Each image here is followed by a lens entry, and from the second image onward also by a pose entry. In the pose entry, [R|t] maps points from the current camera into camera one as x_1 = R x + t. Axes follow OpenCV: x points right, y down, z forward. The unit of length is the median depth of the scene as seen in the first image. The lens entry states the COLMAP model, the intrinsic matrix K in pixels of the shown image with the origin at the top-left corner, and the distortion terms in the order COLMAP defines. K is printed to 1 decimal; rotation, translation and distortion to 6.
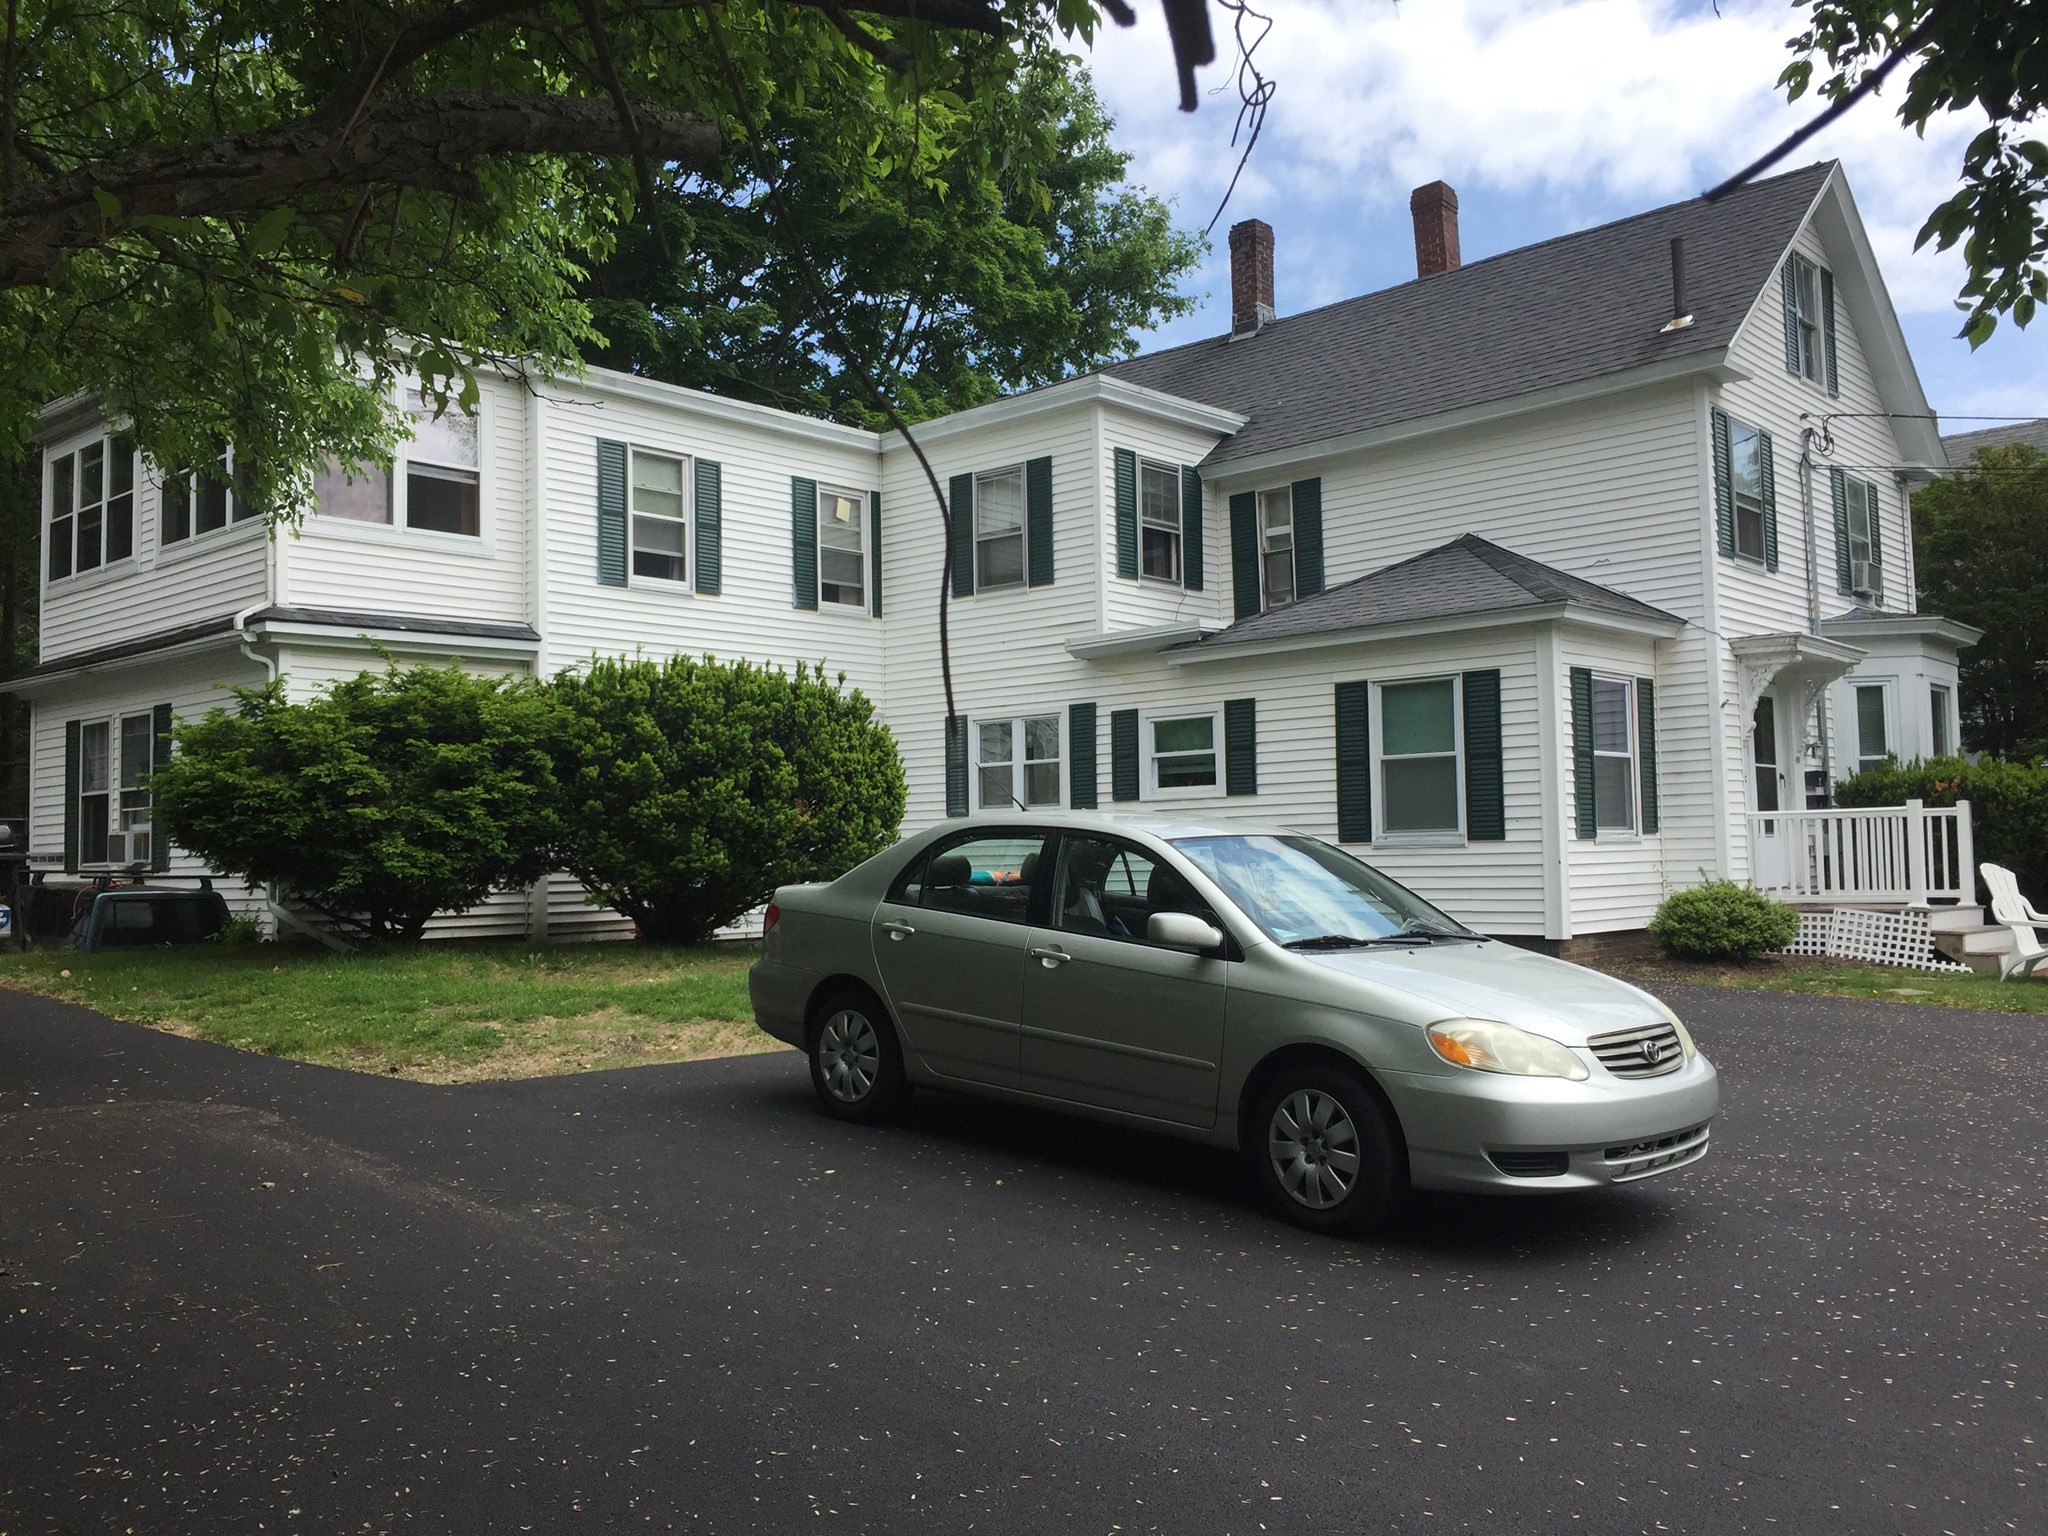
lens RADIAL K [[1800.2, 0, 1024.0], [0, 1800.2, 768.0], [0, 0, 1]] dist [0.011890, 0.004360]
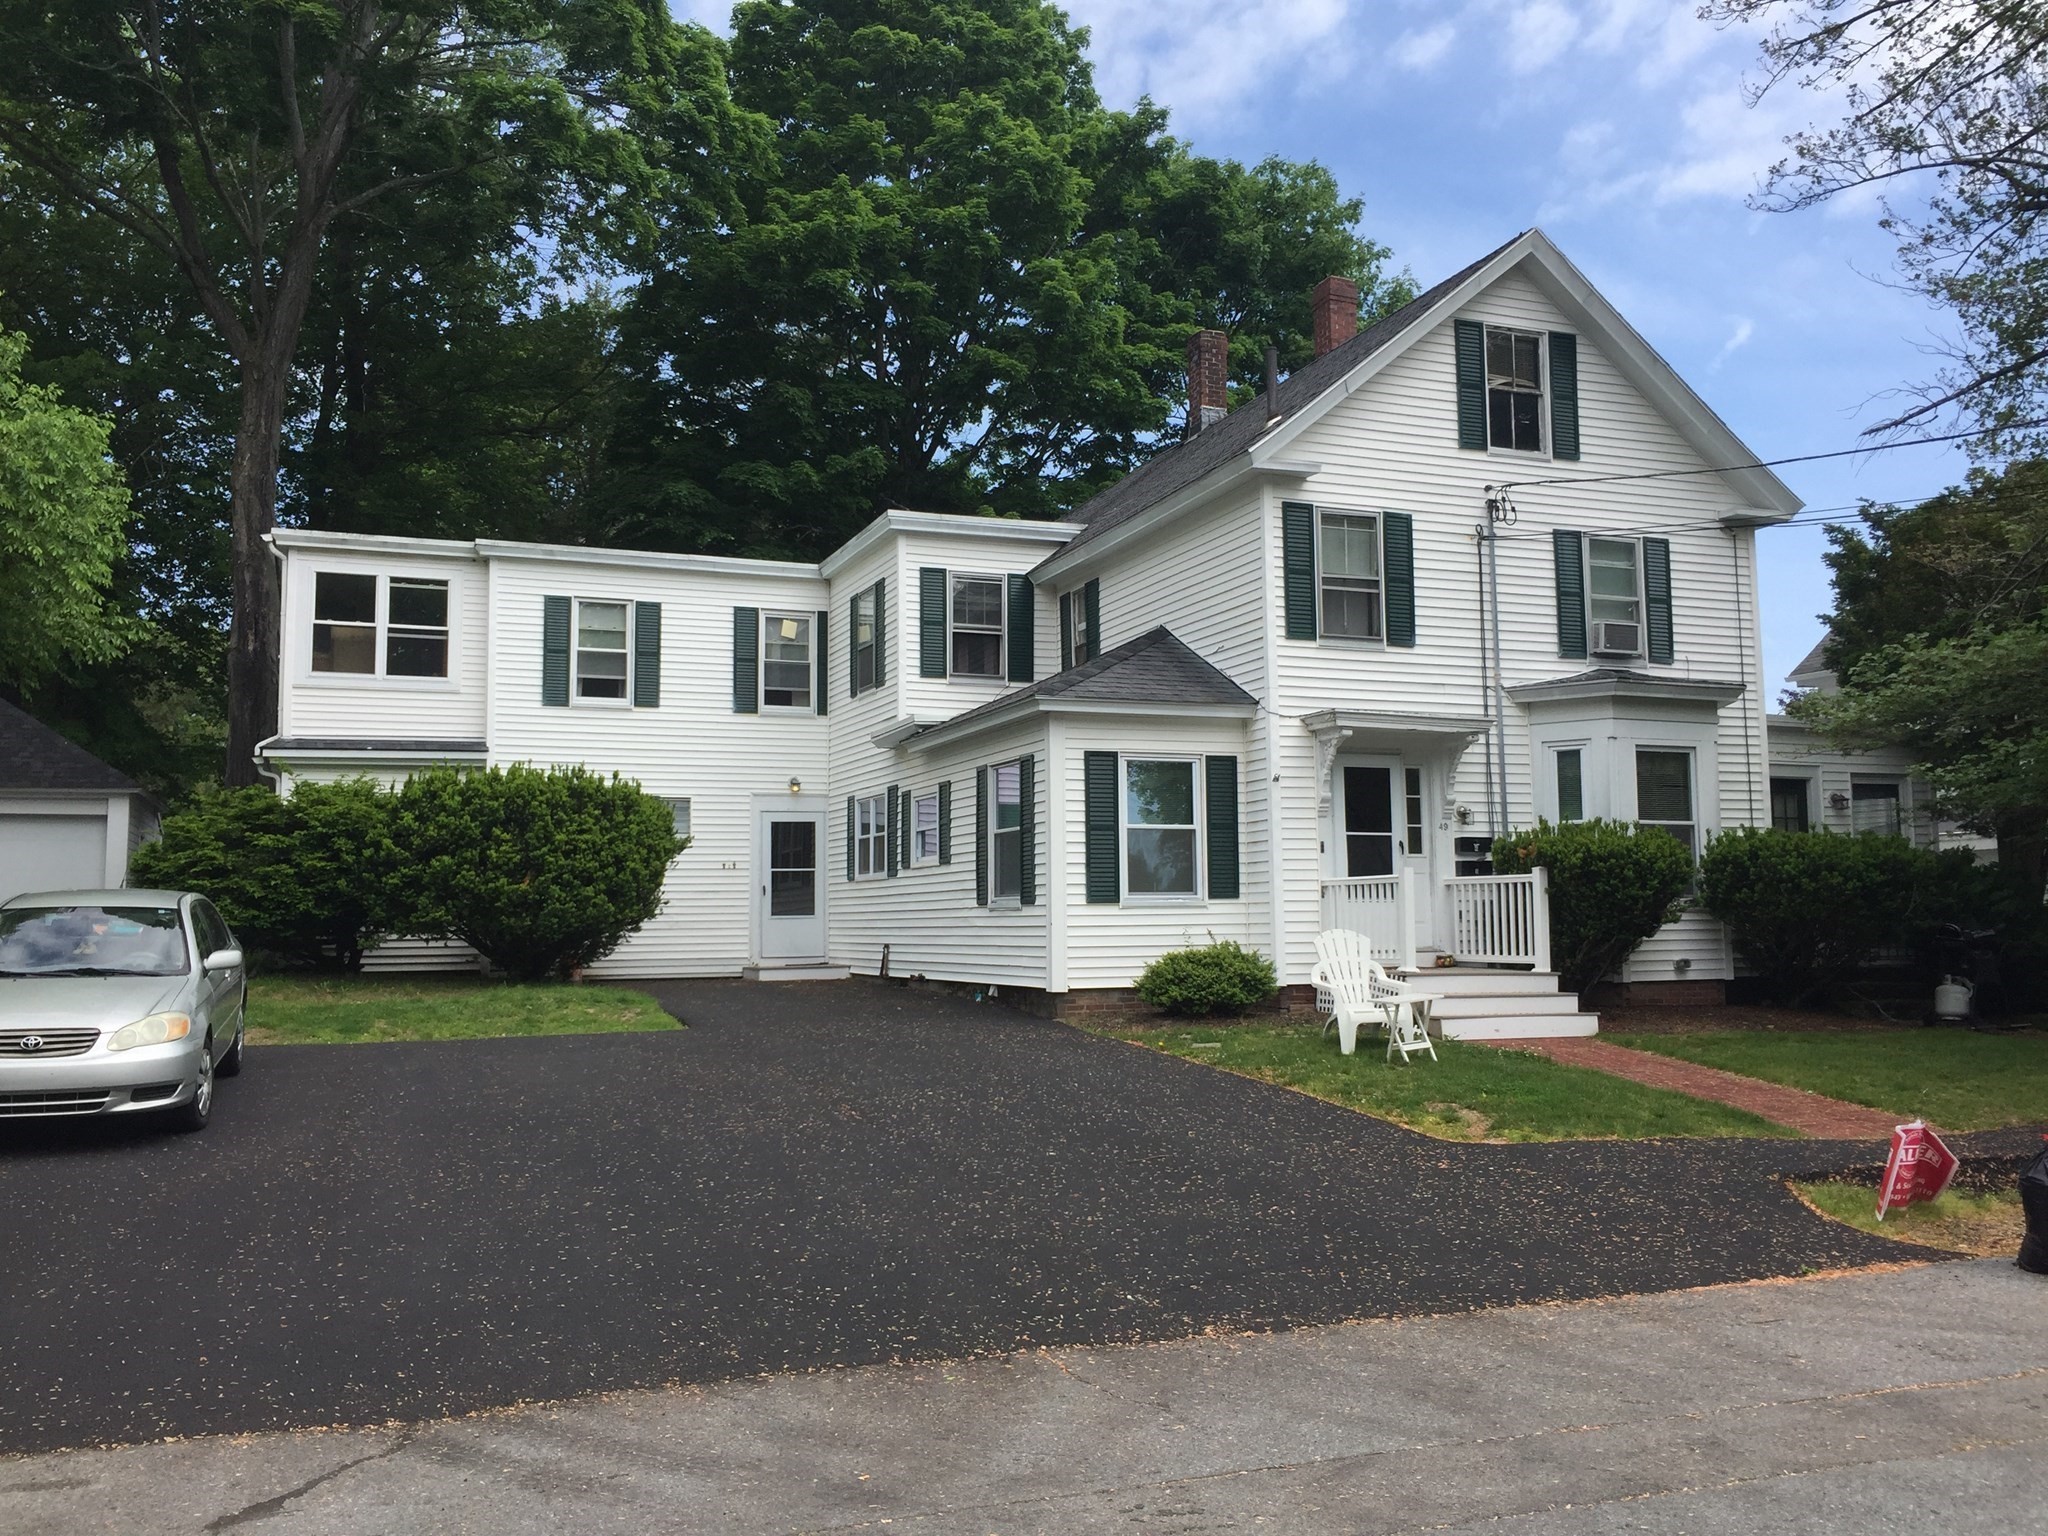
lens RADIAL K [[1800.2, 0, 1024.0], [0, 1800.2, 768.0], [0, 0, 1]] dist [0.011890, 0.004360]
pose [[0.890680, -0.027855, -0.453777, 0.656188], [0.016058, 0.999426, -0.029830, -0.010534], [0.454347, 0.019282, 0.890616, -0.018860]]
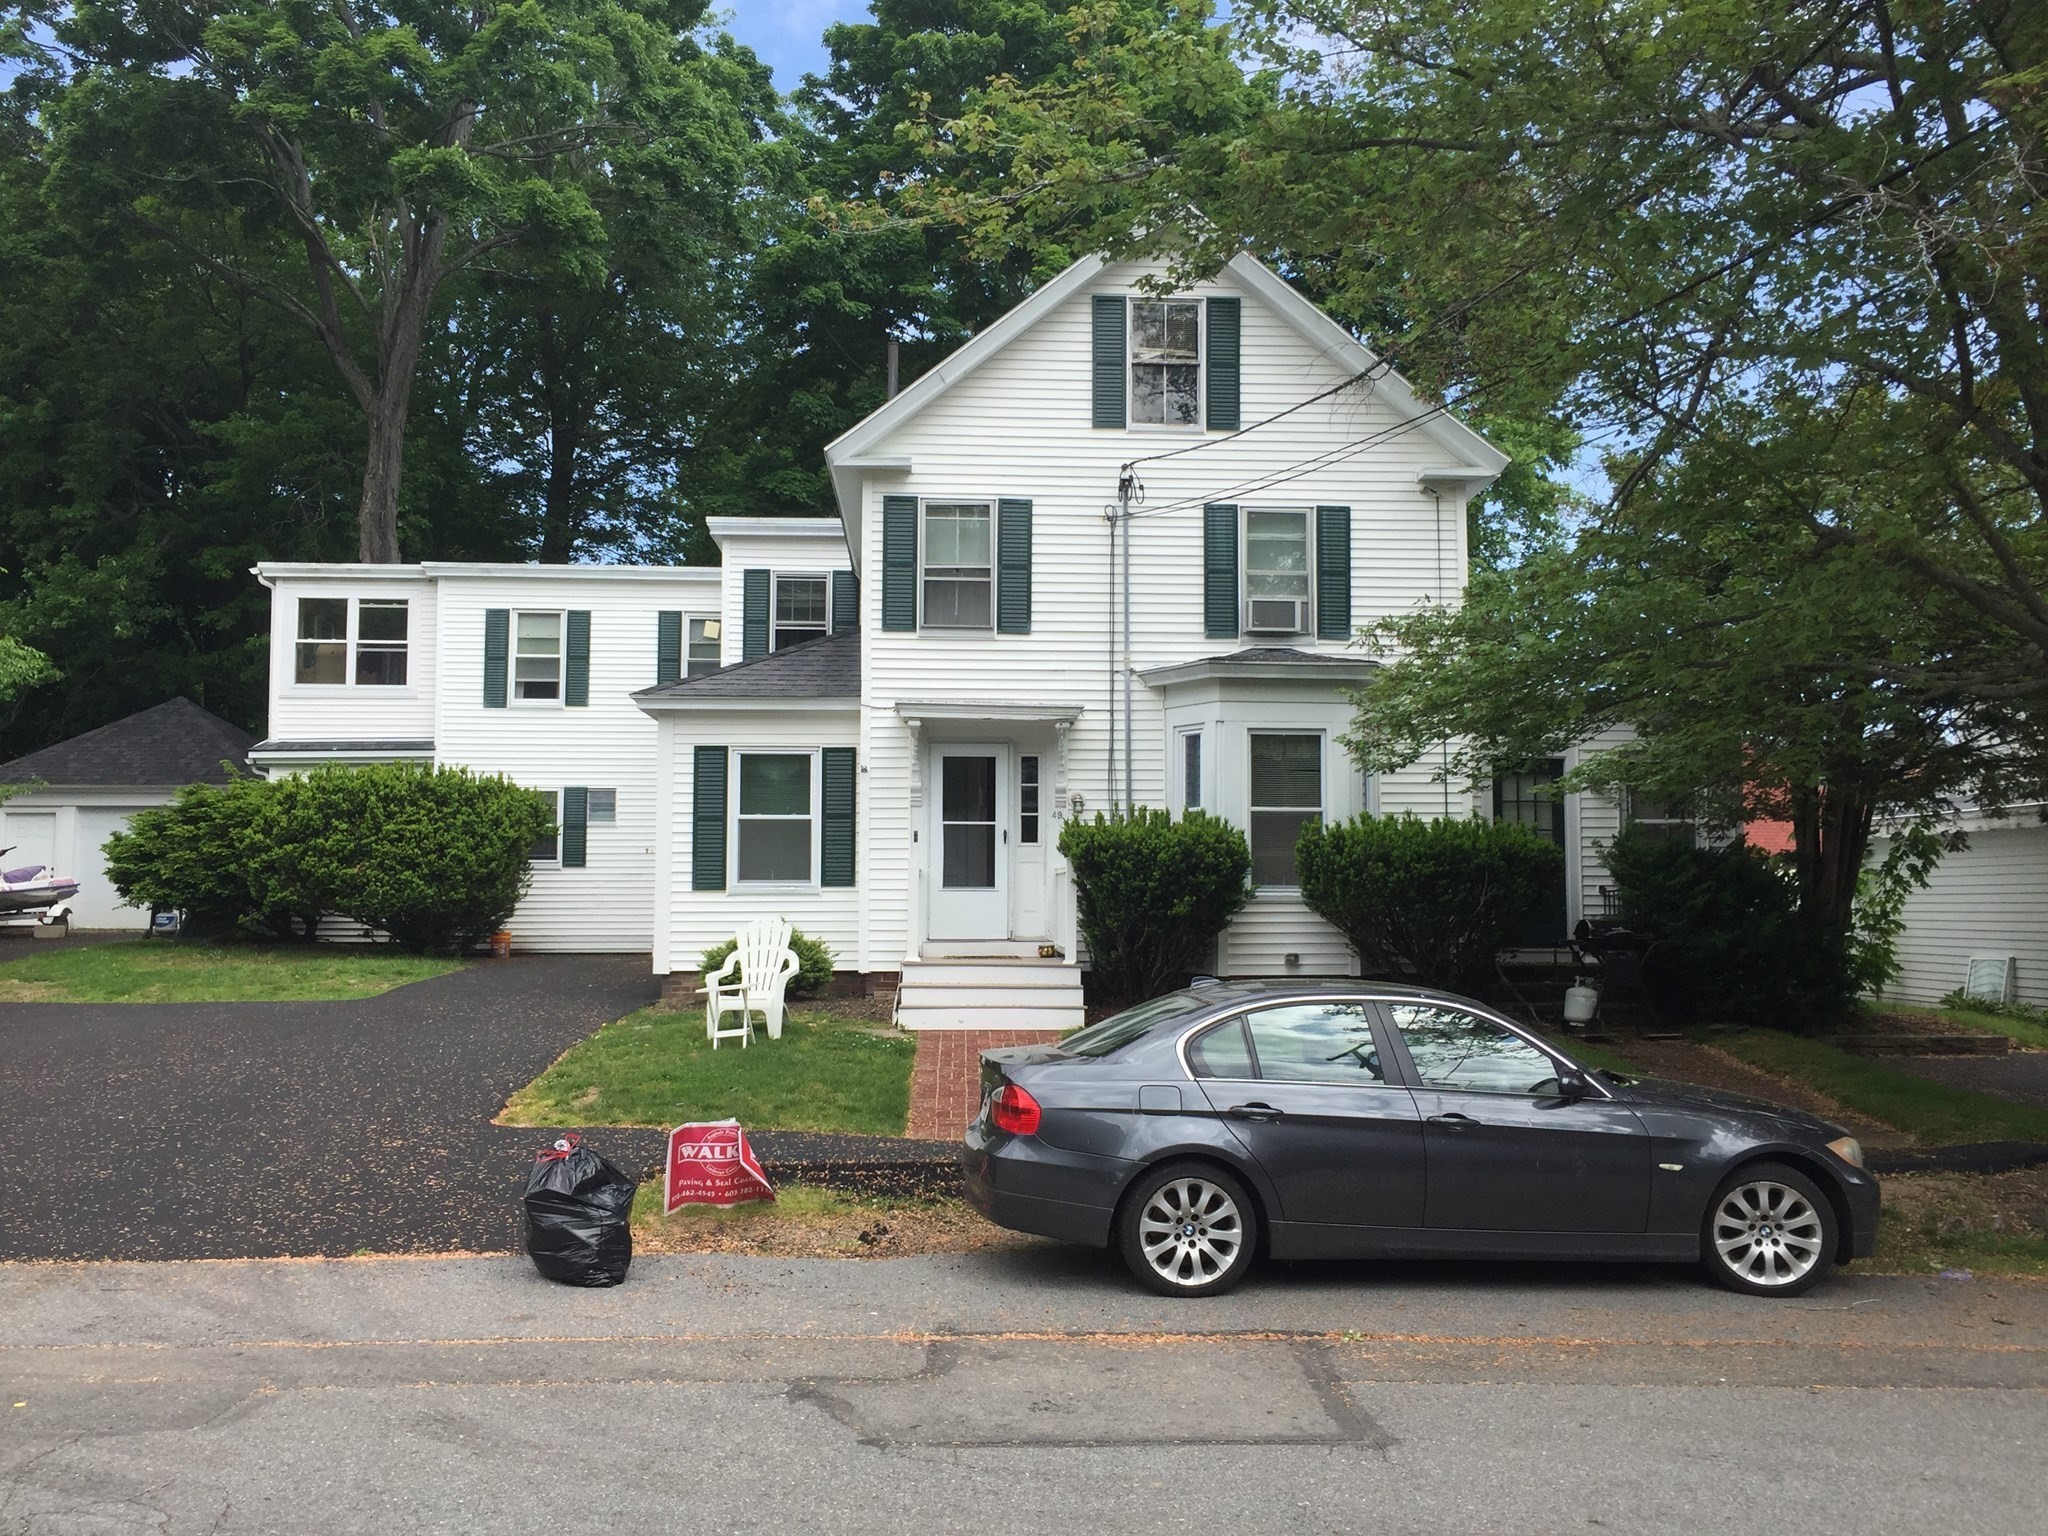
lens RADIAL K [[1800.2, 0, 1024.0], [0, 1800.2, 768.0], [0, 0, 1]] dist [0.011890, 0.004360]
pose [[0.697806, -0.032728, -0.715539, 1.095465], [0.023642, 0.999464, -0.022658, -0.007958], [0.715897, -0.001106, 0.698205, 0.271926]]
